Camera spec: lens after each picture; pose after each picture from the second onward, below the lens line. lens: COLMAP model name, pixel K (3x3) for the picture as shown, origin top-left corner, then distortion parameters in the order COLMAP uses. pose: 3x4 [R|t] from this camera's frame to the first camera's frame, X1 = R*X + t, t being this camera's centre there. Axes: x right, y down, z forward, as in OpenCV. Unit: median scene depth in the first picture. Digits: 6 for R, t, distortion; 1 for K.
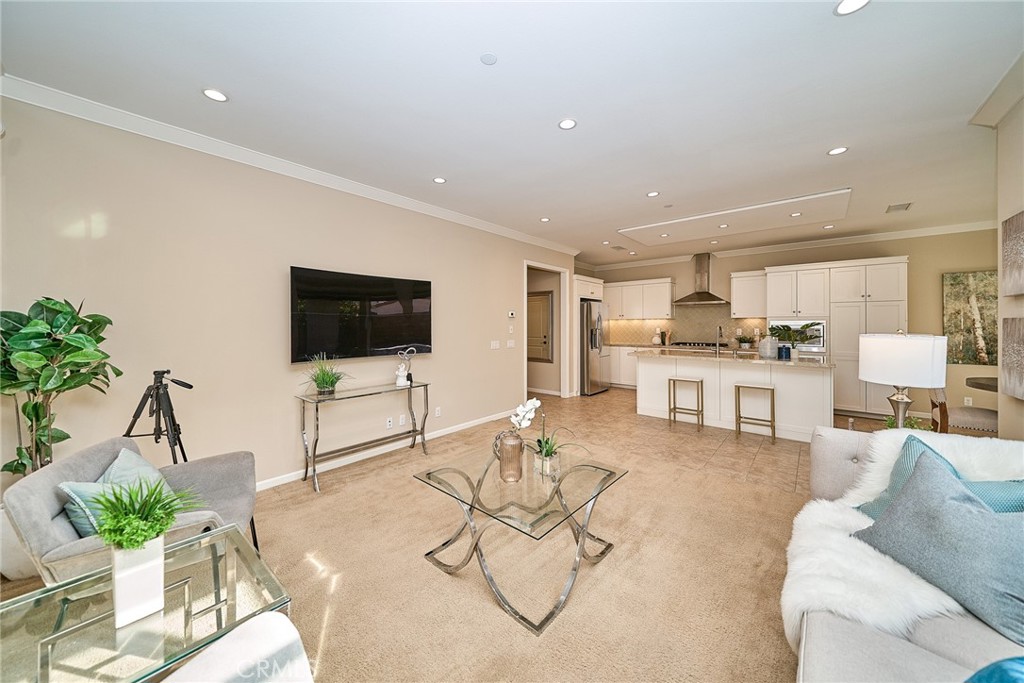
lens RADIAL K [[350.7, 0, 510.6], [0, 350.7, 324.6], [0, 0, 1]] dist [-0.000667, -0.000192]
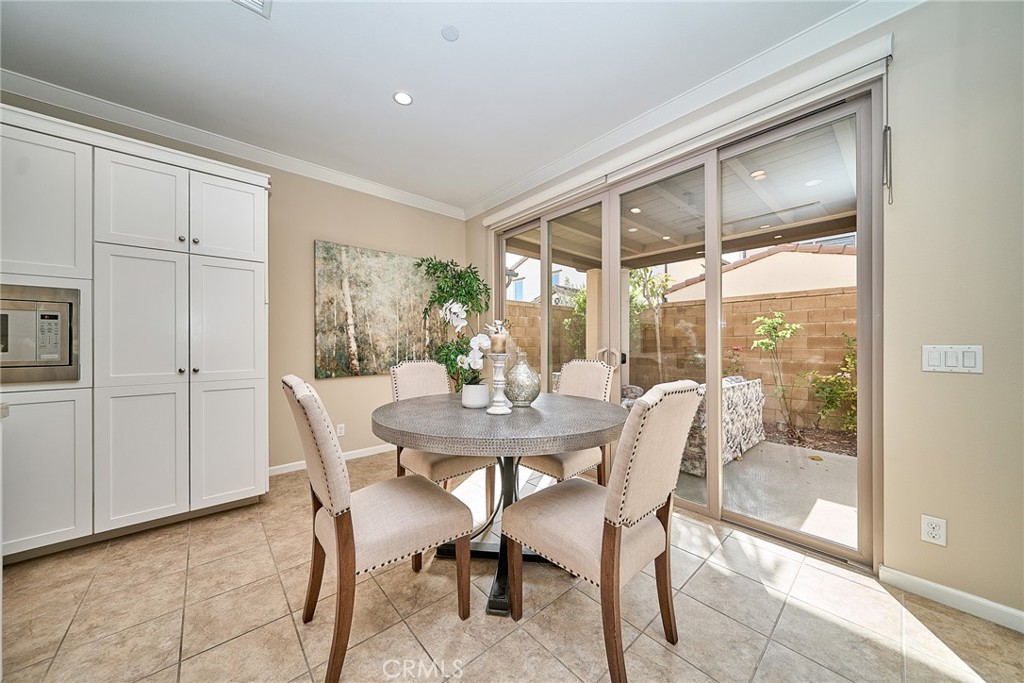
lens RADIAL K [[347.2, 0, 513.5], [0, 347.2, 343.0], [0, 0, 1]] dist [-0.000149, -0.000199]
pose [[0.121019, 0.000380, 0.992650, 0.654676], [0.001047, 0.999999, -0.000511, 0.045961], [-0.992650, 0.001102, 0.121019, 0.568965]]
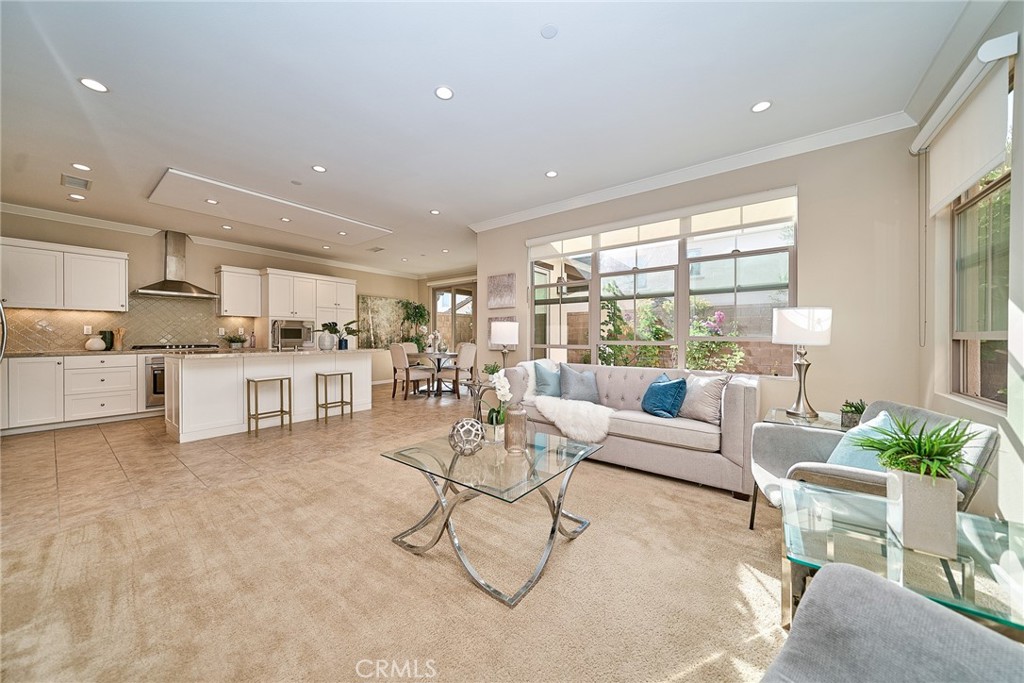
lens RADIAL K [[344.0, 0, 506.6], [0, 344.0, 338.2], [0, 0, 1]] dist [-0.008752, -0.000120]
pose [[-0.061128, -0.003616, 0.998123, -0.381053], [-0.000990, 0.999993, 0.003562, 0.046557], [-0.998129, -0.000770, -0.061132, 0.428049]]
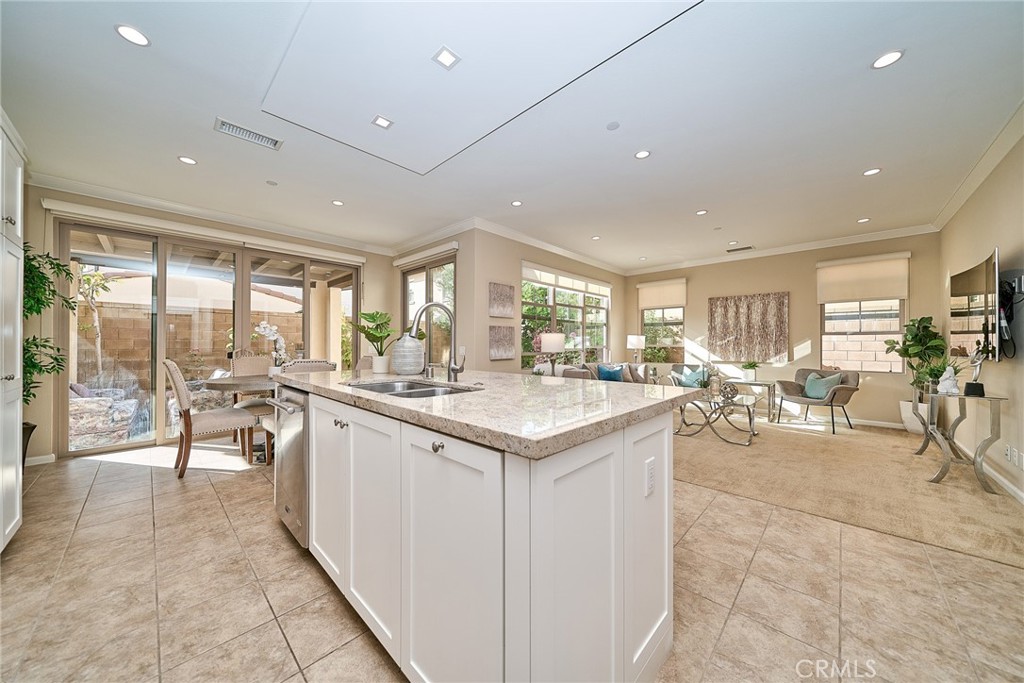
lens RADIAL K [[351.9, 0, 509.2], [0, 351.9, 341.9], [0, 0, 1]] dist [-0.000878, -0.000185]
pose [[-0.998915, -0.002242, 0.046522, 0.502877], [-0.002680, 0.999953, -0.009353, 0.043871], [-0.046499, -0.009468, -0.998873, 1.356363]]
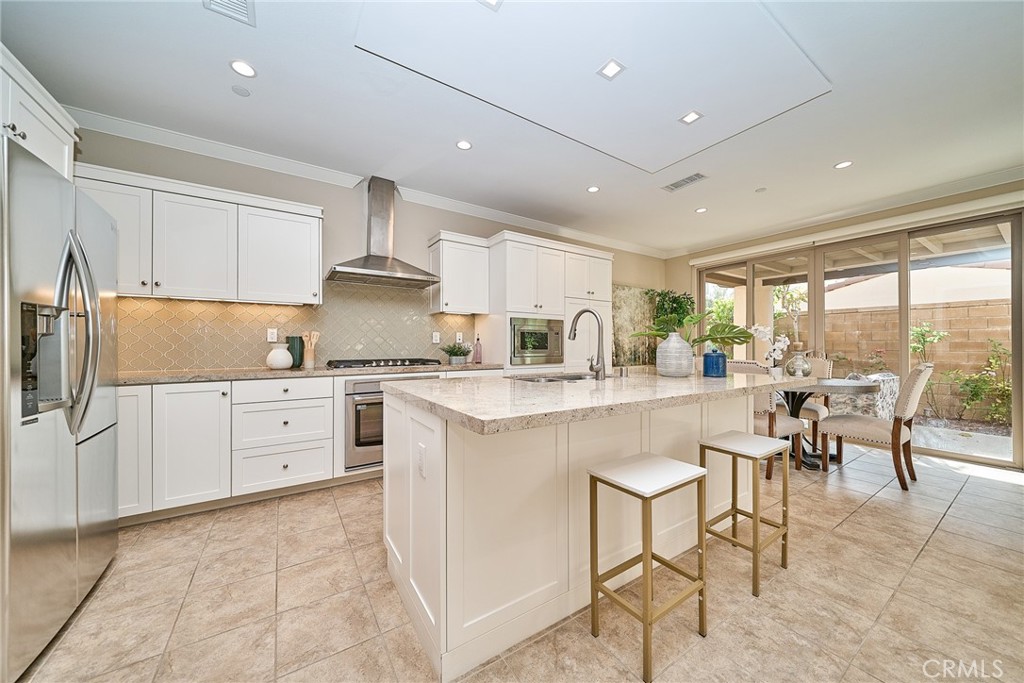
lens RADIAL K [[347.2, 0, 513.5], [0, 347.2, 343.0], [0, 0, 1]] dist [-0.000149, -0.000199]
pose [[0.278276, 0.006679, 0.960478, 0.176222], [-0.002411, 0.999978, -0.006256, 0.044675], [-0.960498, -0.000575, 0.278286, 0.968736]]
